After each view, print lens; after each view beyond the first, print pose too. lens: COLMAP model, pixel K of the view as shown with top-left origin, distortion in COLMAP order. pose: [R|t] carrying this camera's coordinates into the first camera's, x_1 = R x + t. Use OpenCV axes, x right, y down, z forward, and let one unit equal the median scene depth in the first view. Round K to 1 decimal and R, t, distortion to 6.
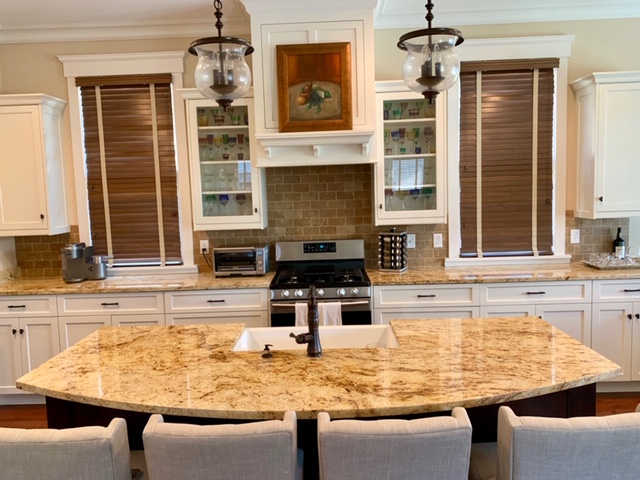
lens RADIAL K [[530.9, 0, 314.4], [0, 530.9, 243.5], [0, 0, 1]] dist [0.013089, -0.004887]
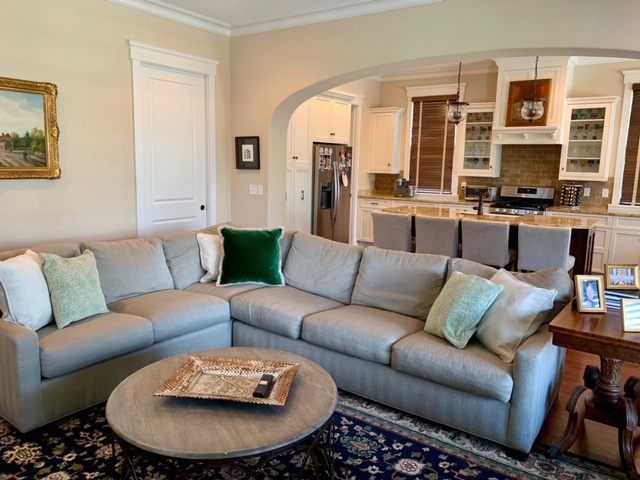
lens RADIAL K [[497.1, 0, 320.0], [0, 497.1, 240.0], [0, 0, 1]] dist [0.024325, -0.009825]
pose [[0.834922, 0.137106, -0.533017, 0.358109], [-0.108162, 0.990463, 0.085348, 0.107252], [0.539635, -0.013607, 0.841789, -0.821265]]
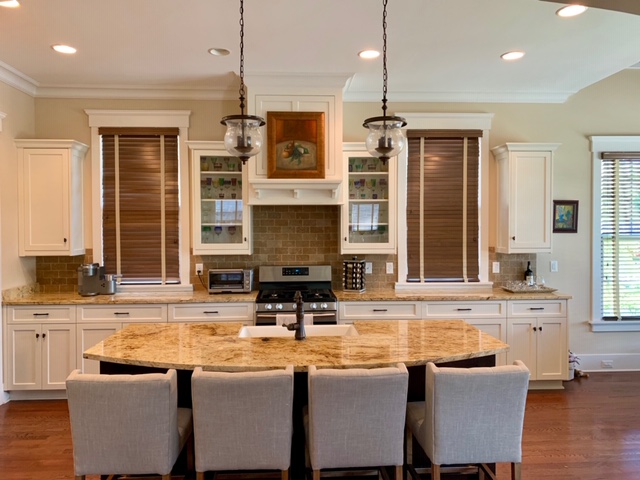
lens RADIAL K [[497.1, 0, 320.0], [0, 497.1, 240.0], [0, 0, 1]] dist [0.024325, -0.009825]
pose [[0.996020, 0.027148, 0.084900, -0.034076], [-0.020099, 0.996363, -0.082803, 0.030193], [-0.086840, 0.080767, 0.992943, -0.162331]]
